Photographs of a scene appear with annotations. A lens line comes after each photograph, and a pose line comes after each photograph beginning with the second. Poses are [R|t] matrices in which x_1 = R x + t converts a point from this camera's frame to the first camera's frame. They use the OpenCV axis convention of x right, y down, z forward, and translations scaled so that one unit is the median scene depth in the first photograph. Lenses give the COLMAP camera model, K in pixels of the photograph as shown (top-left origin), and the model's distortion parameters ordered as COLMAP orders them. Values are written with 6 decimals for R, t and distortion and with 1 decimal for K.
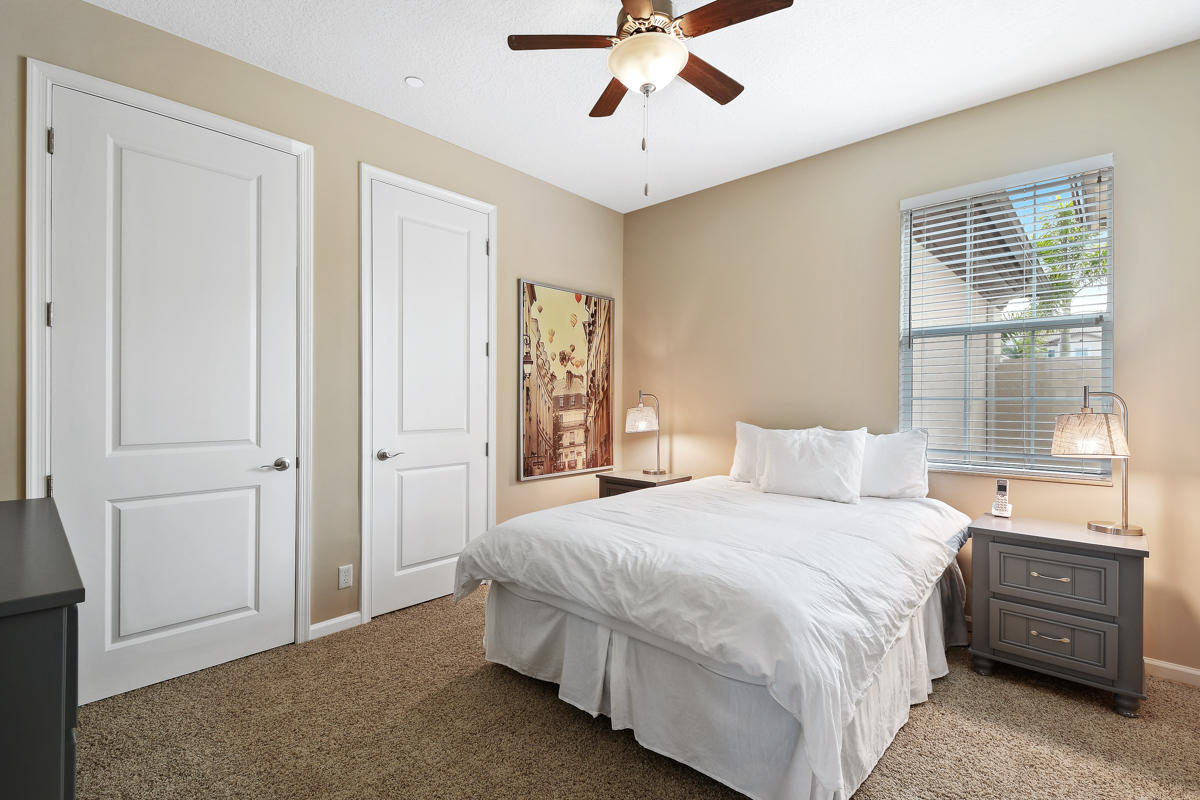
lens RADIAL K [[529.8, 0, 600.0], [0, 529.8, 400.0], [0, 0, 1]] dist [0.001605, -0.000181]
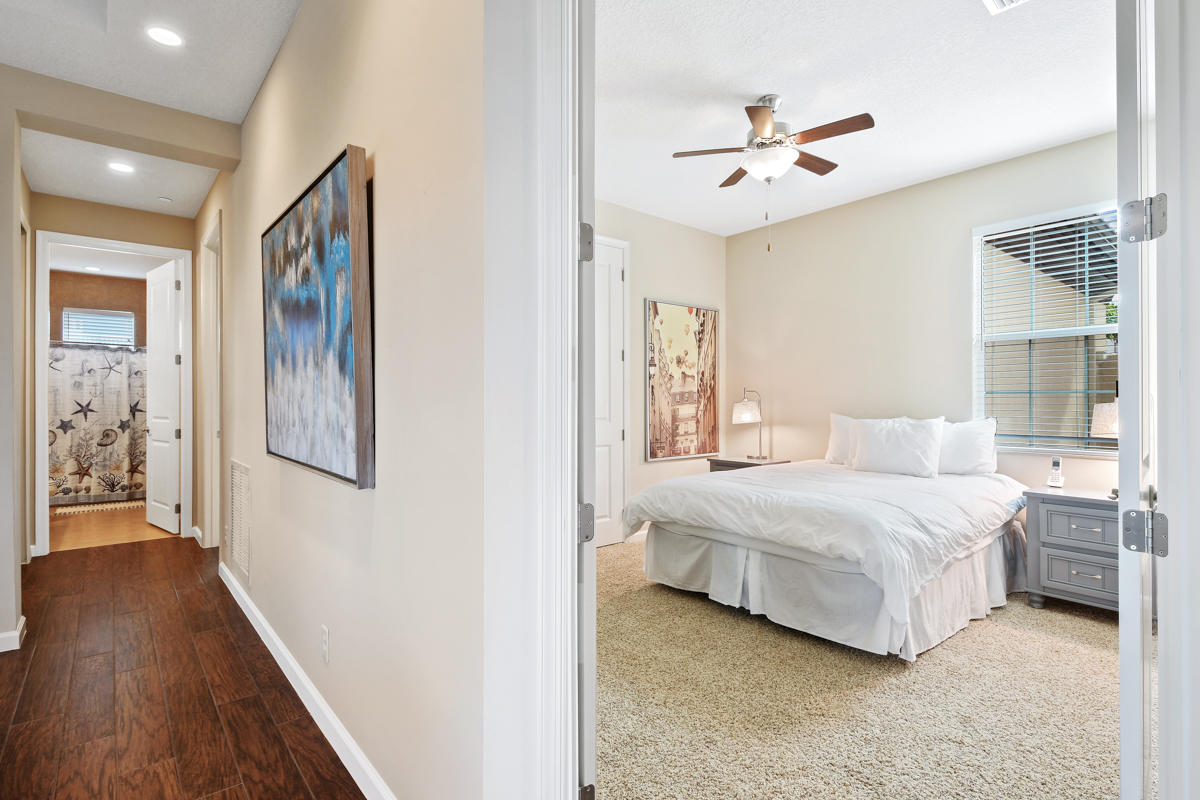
lens RADIAL K [[575.2, 0, 585.2], [0, 575.2, 391.7], [0, 0, 1]] dist [0.001025, -0.017259]
pose [[0.990910, -0.004485, -0.134448, -0.112428], [0.002200, 0.999851, -0.017144, 0.012833], [0.134505, 0.016692, 0.990772, -0.345977]]
